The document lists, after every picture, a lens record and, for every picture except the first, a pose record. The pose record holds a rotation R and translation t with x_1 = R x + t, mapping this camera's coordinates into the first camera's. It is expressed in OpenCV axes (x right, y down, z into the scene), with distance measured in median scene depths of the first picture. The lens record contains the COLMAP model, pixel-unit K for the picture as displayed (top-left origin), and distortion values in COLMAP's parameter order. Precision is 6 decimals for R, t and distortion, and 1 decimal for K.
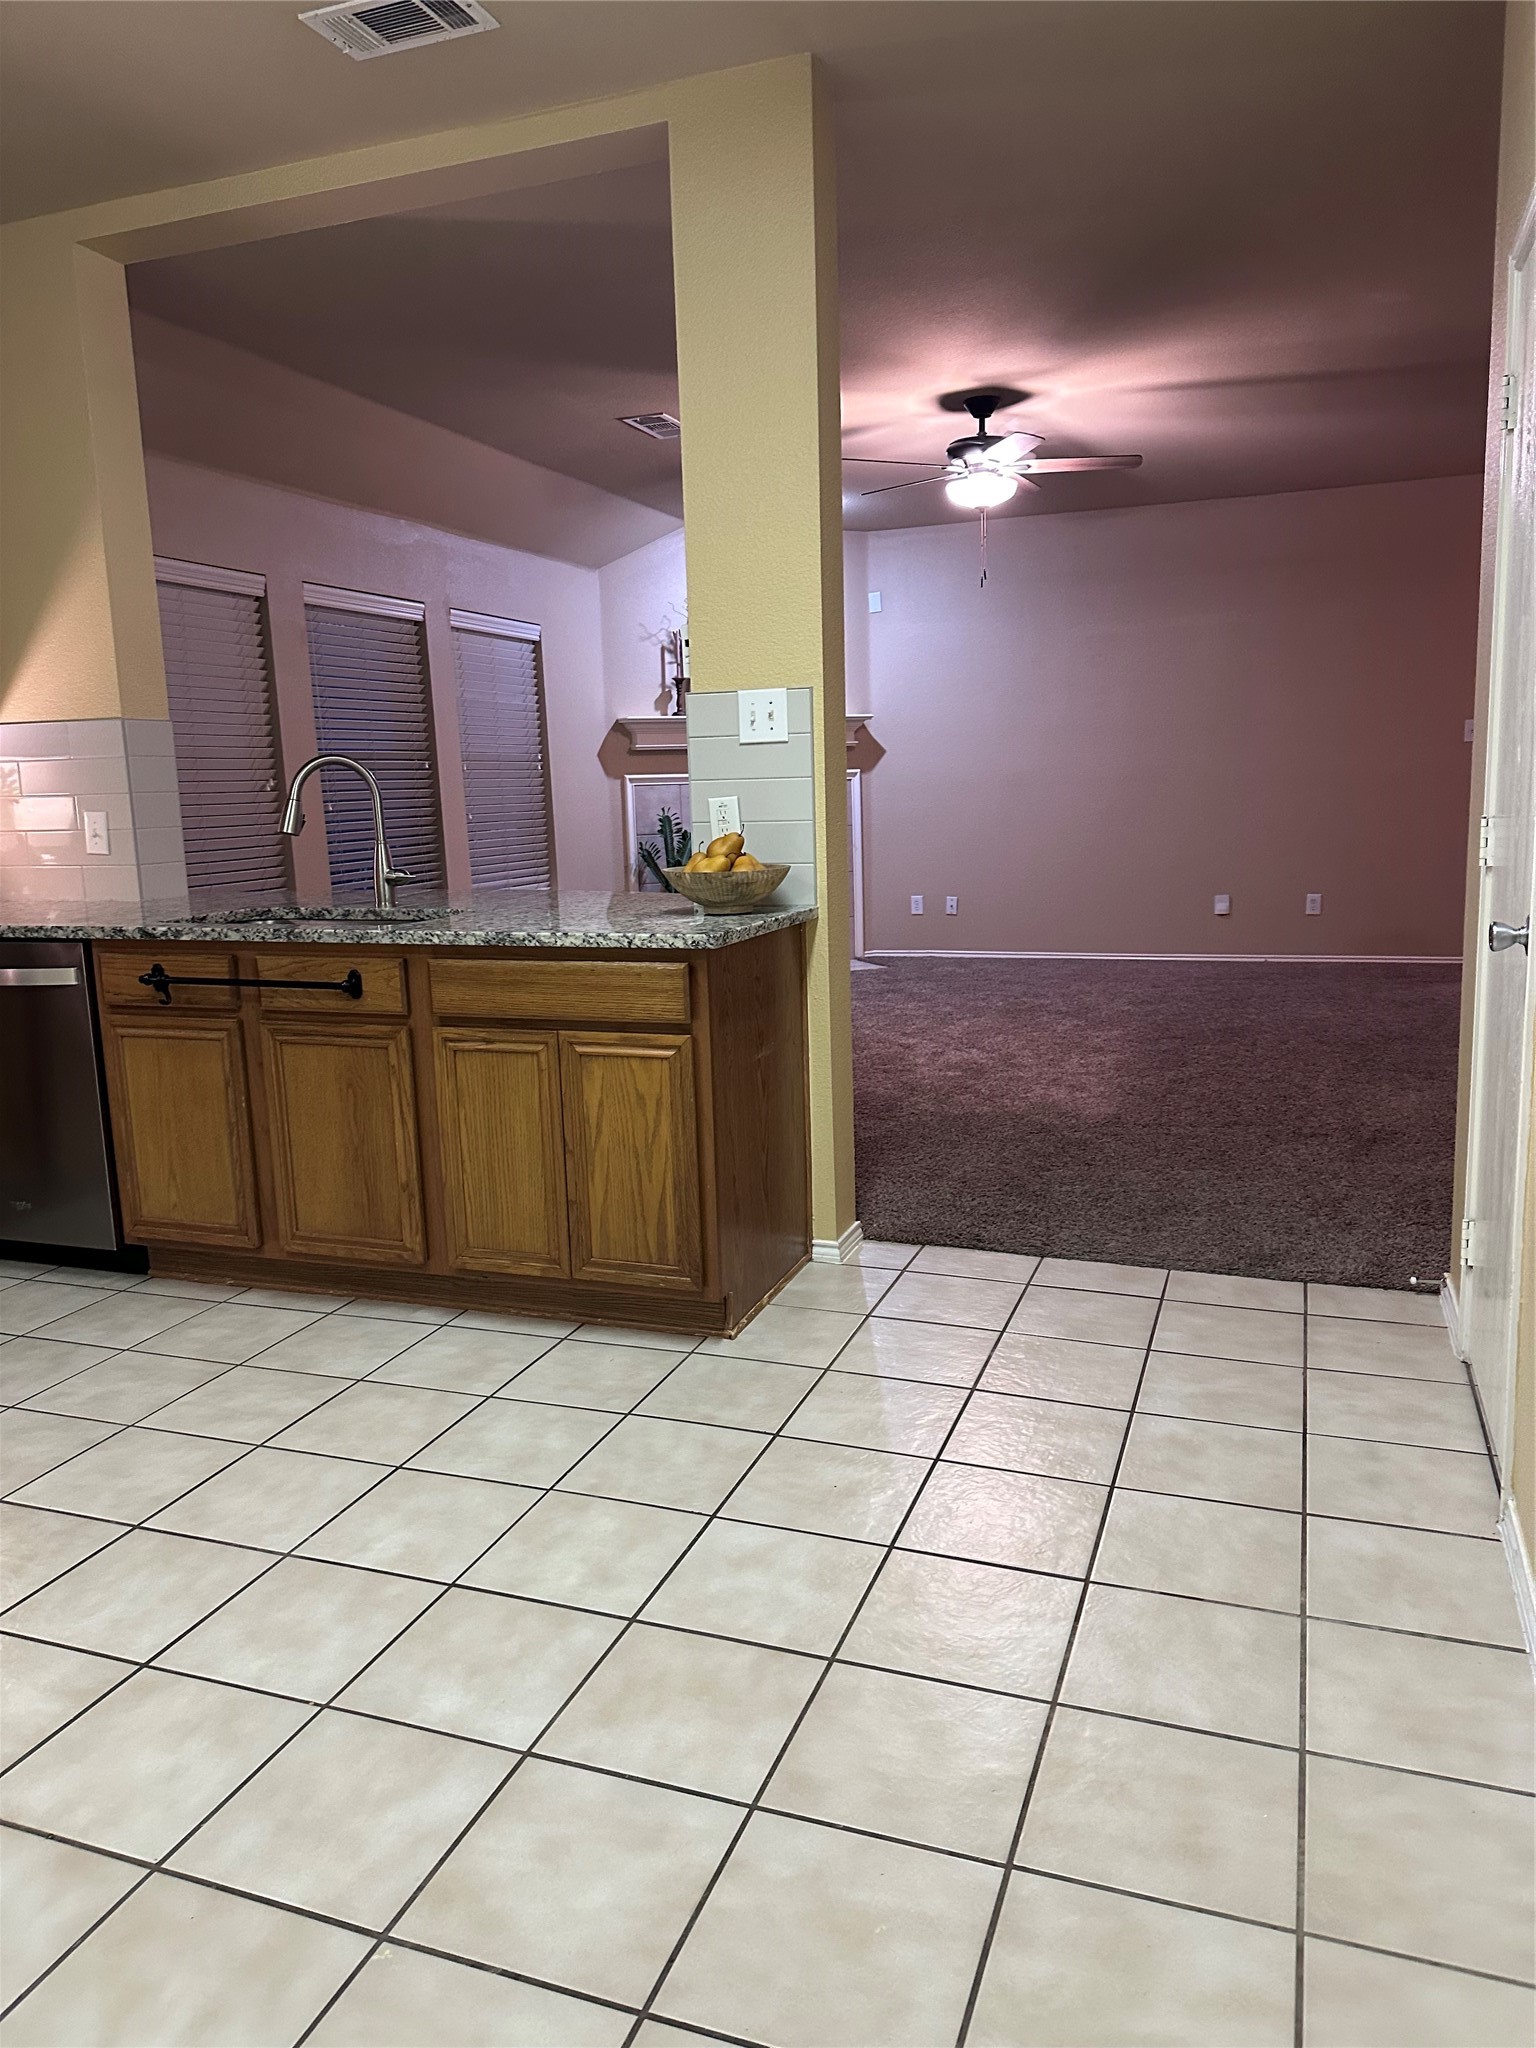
lens RADIAL K [[1430.2, 0, 779.2], [0, 1430.2, 1024.5], [0, 0, 1]] dist [0.114516, -0.169576]
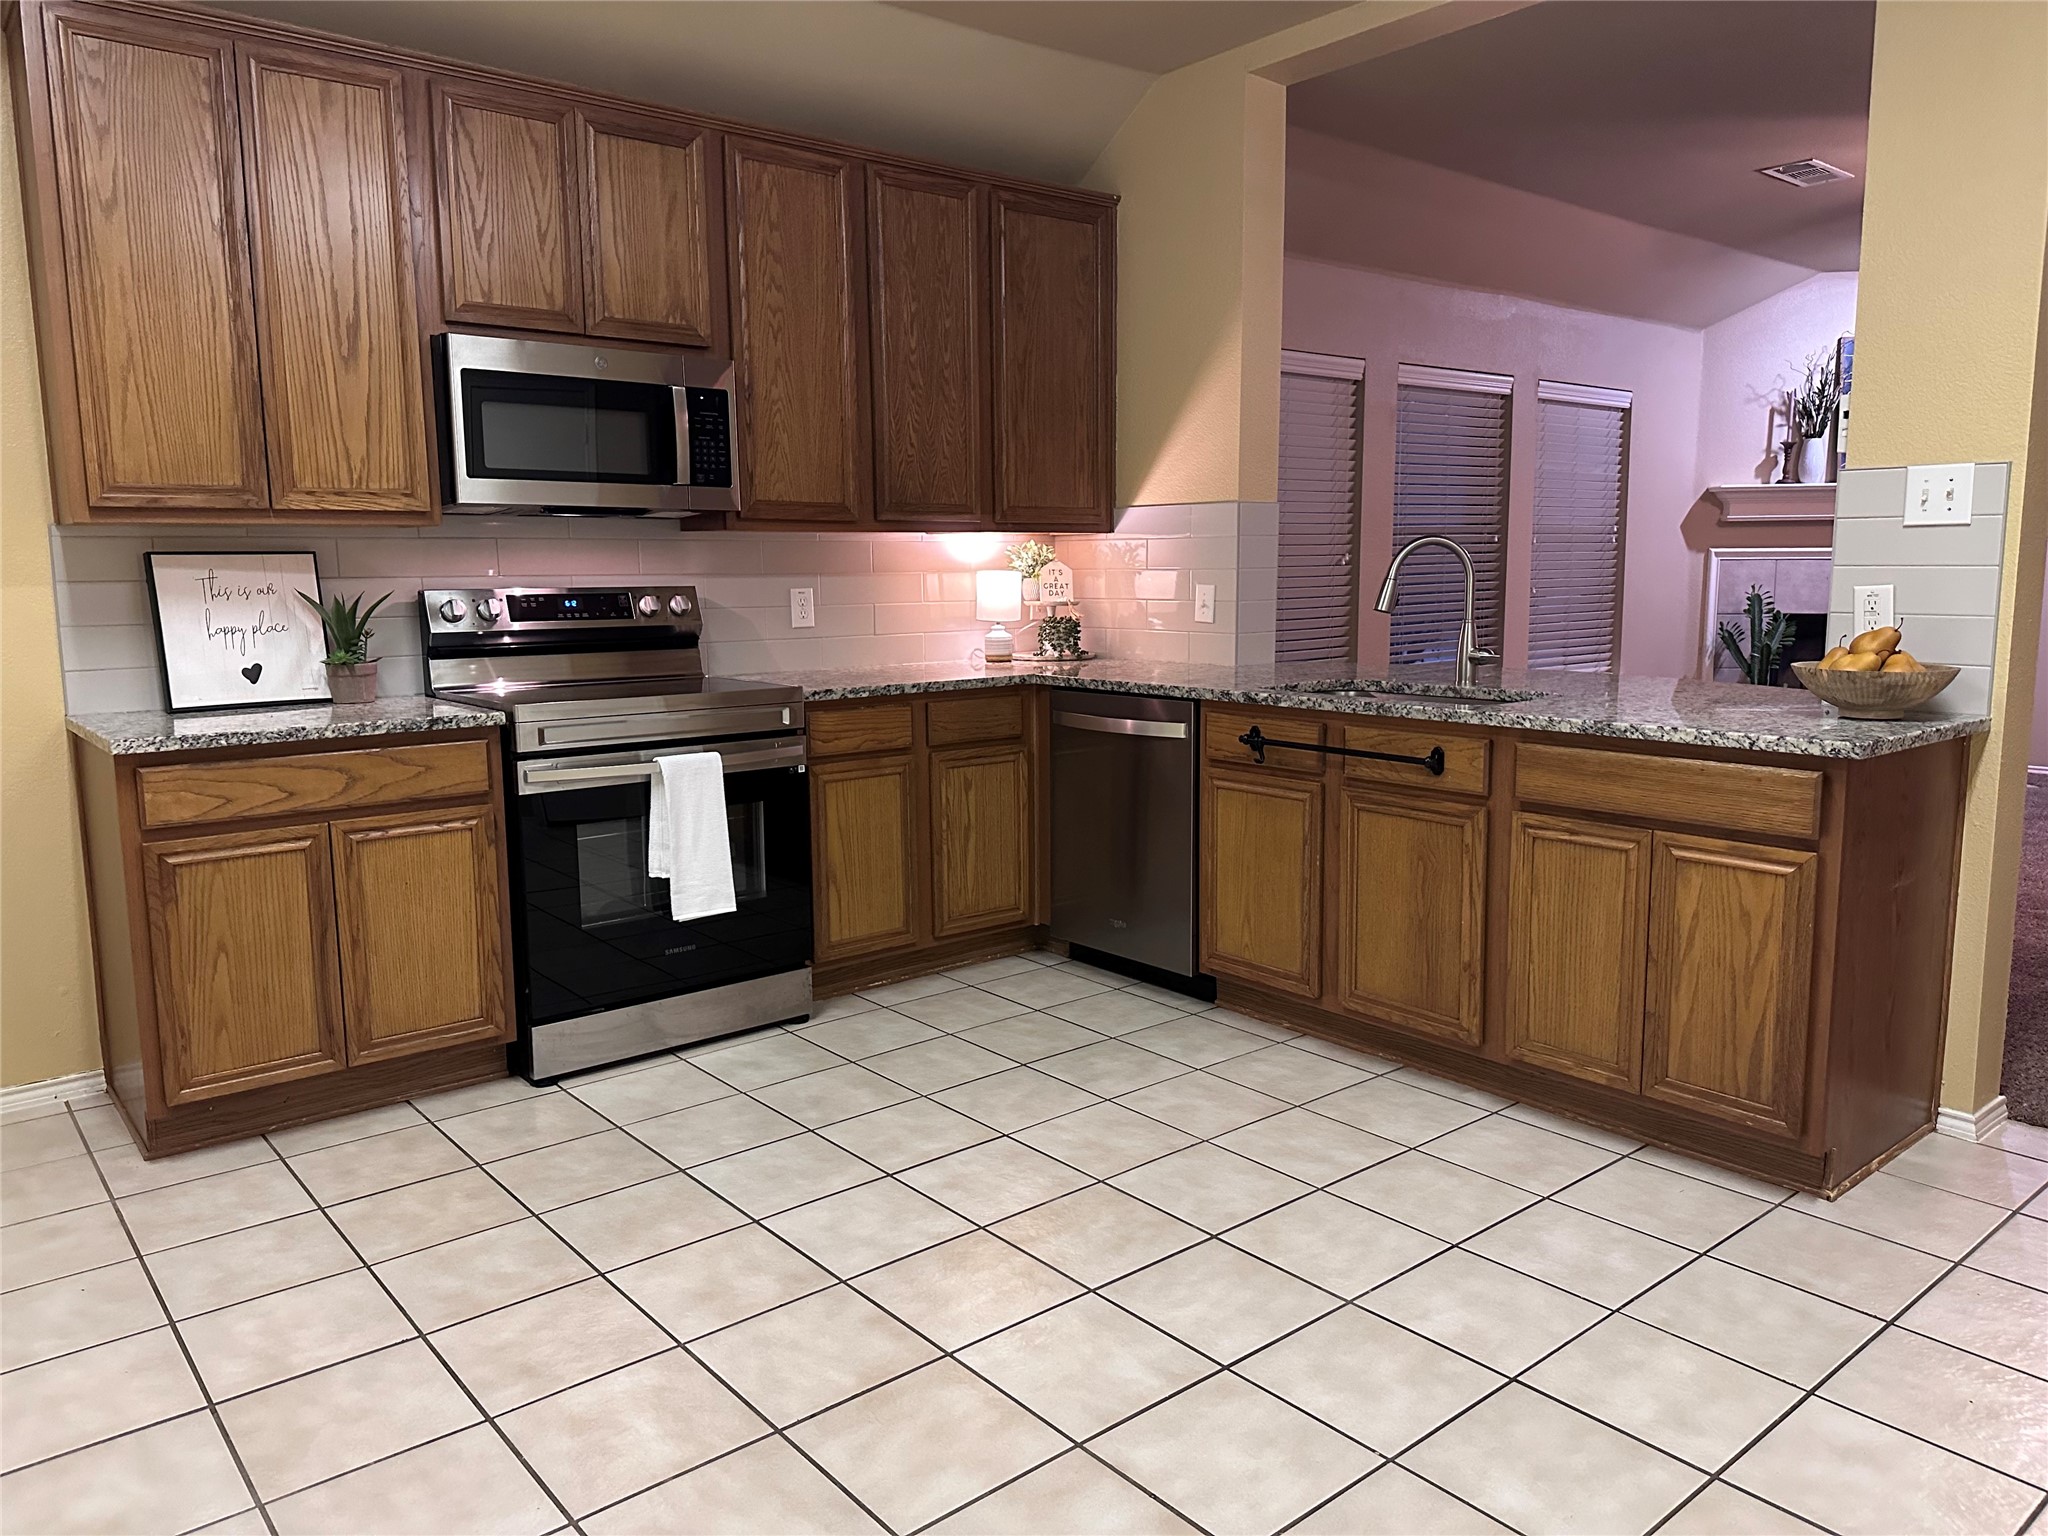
lens RADIAL K [[1430.2, 0, 1017.3], [0, 1430.2, 758.6], [0, 0, 1]] dist [0.114516, -0.169576]
pose [[0.862976, 0.091999, -0.496798, -0.043325], [-0.102590, 0.994706, 0.005998, -0.005086], [0.494719, 0.045791, 0.867846, -0.033178]]
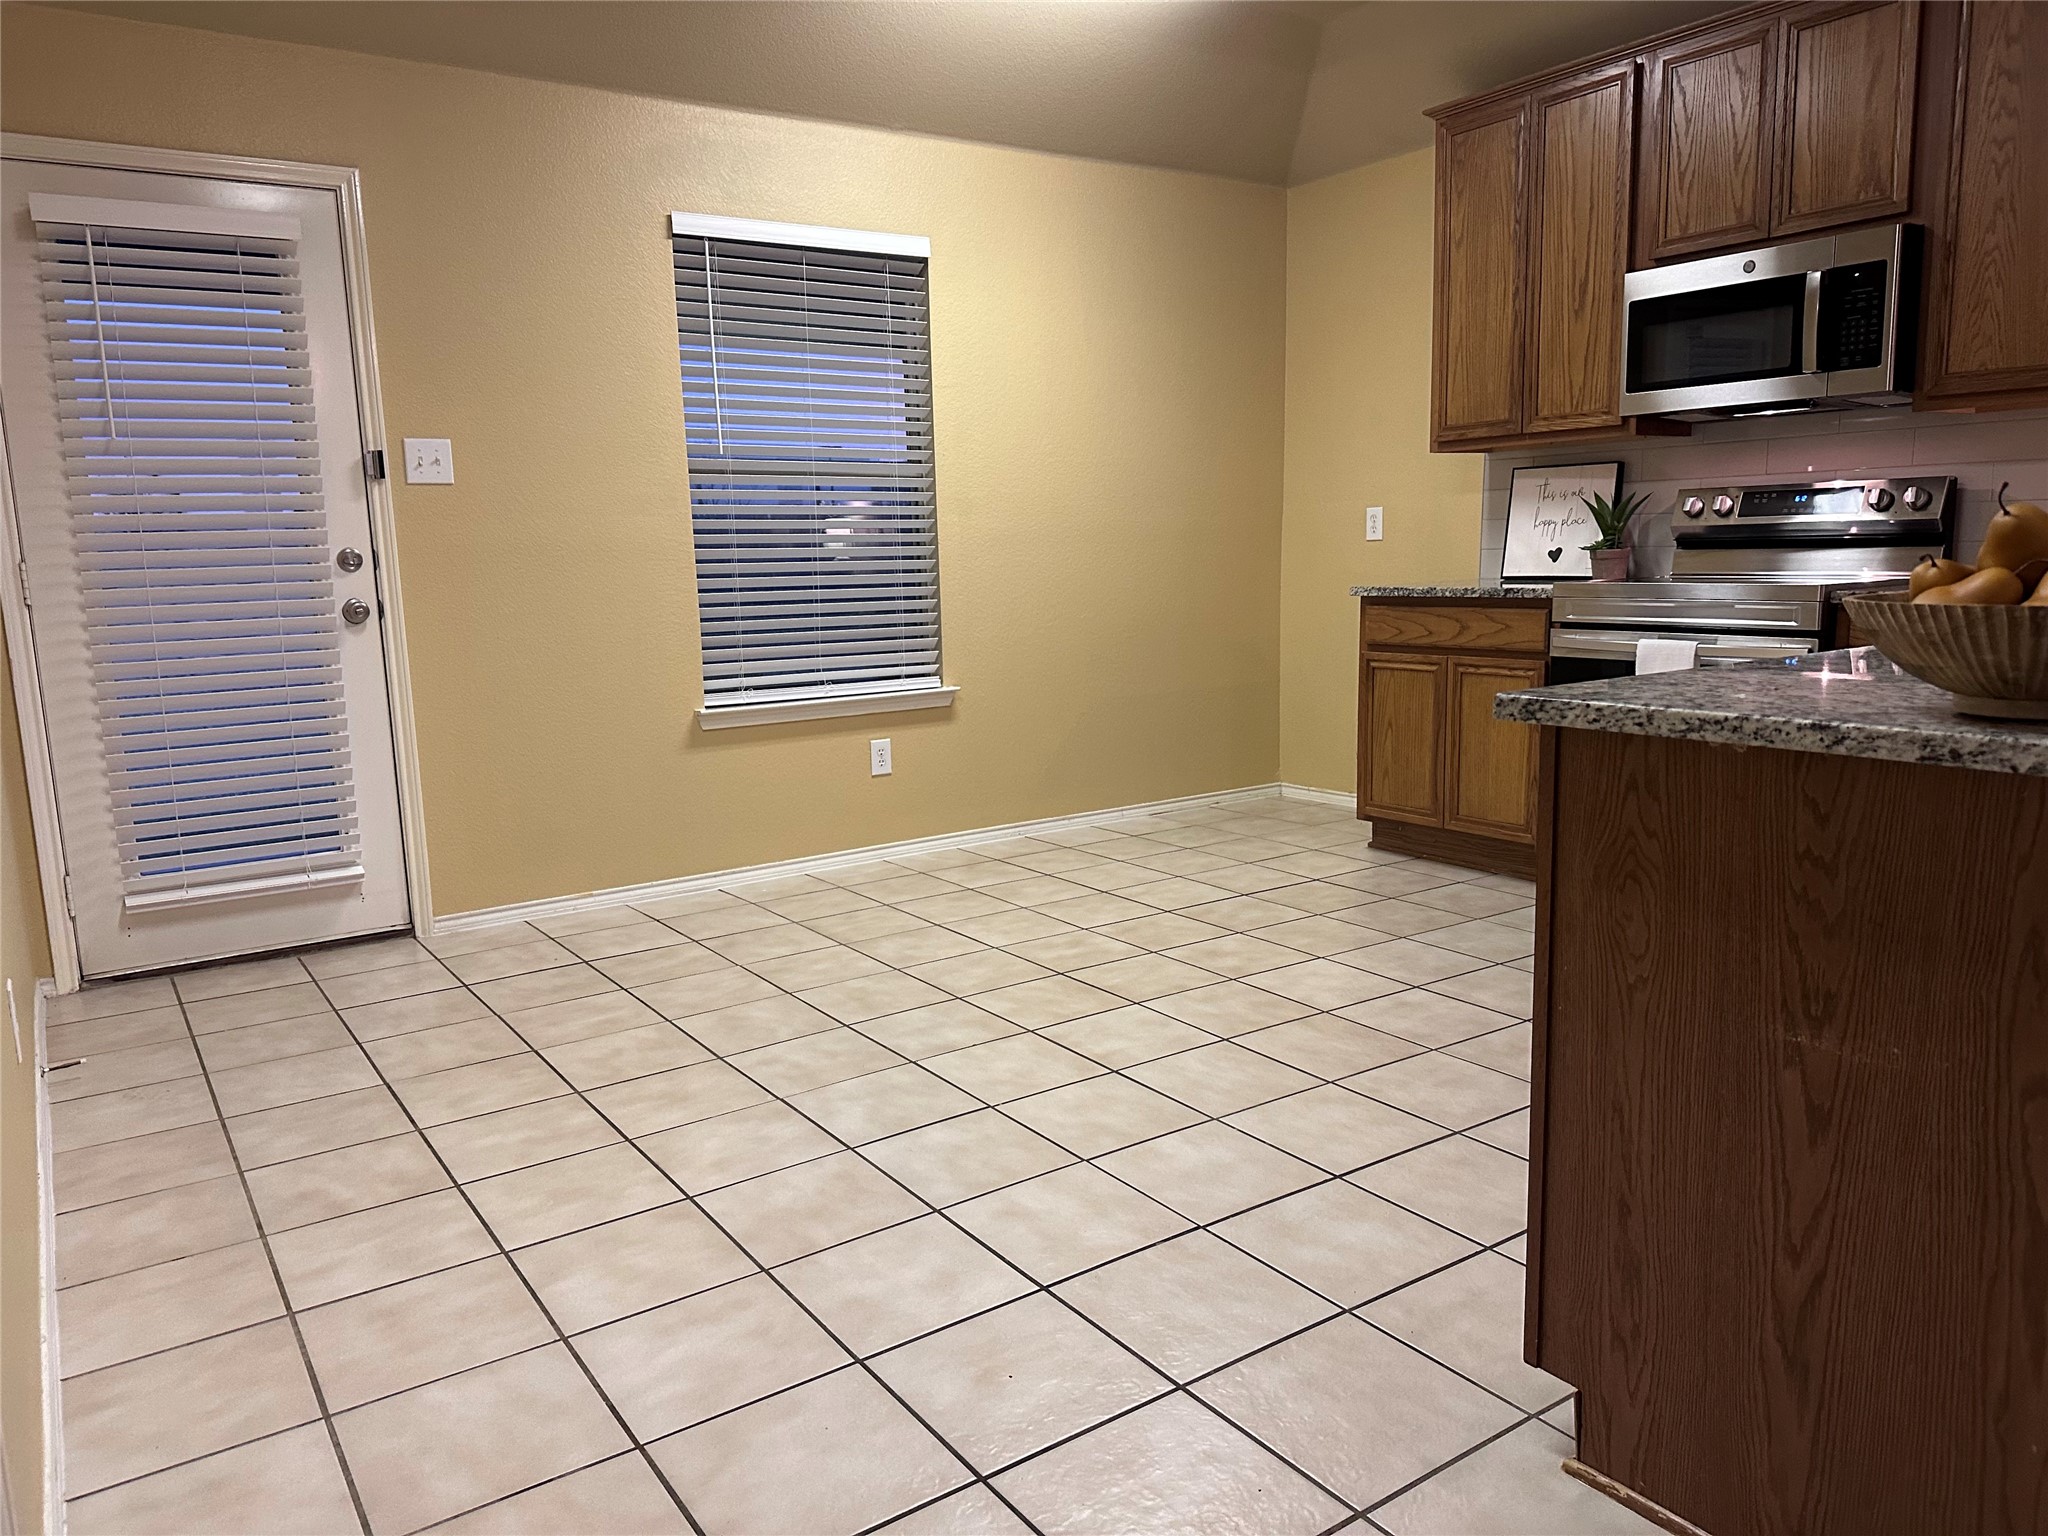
lens RADIAL K [[1432.3, 0, 1013.0], [0, 1432.3, 771.2], [0, 0, 1]] dist [0.109749, -0.153574]
pose [[-0.587640, 0.175686, -0.789819, 0.458623], [-0.089080, 0.956161, 0.278964, -0.157052], [0.804204, 0.234288, -0.546229, 1.045894]]
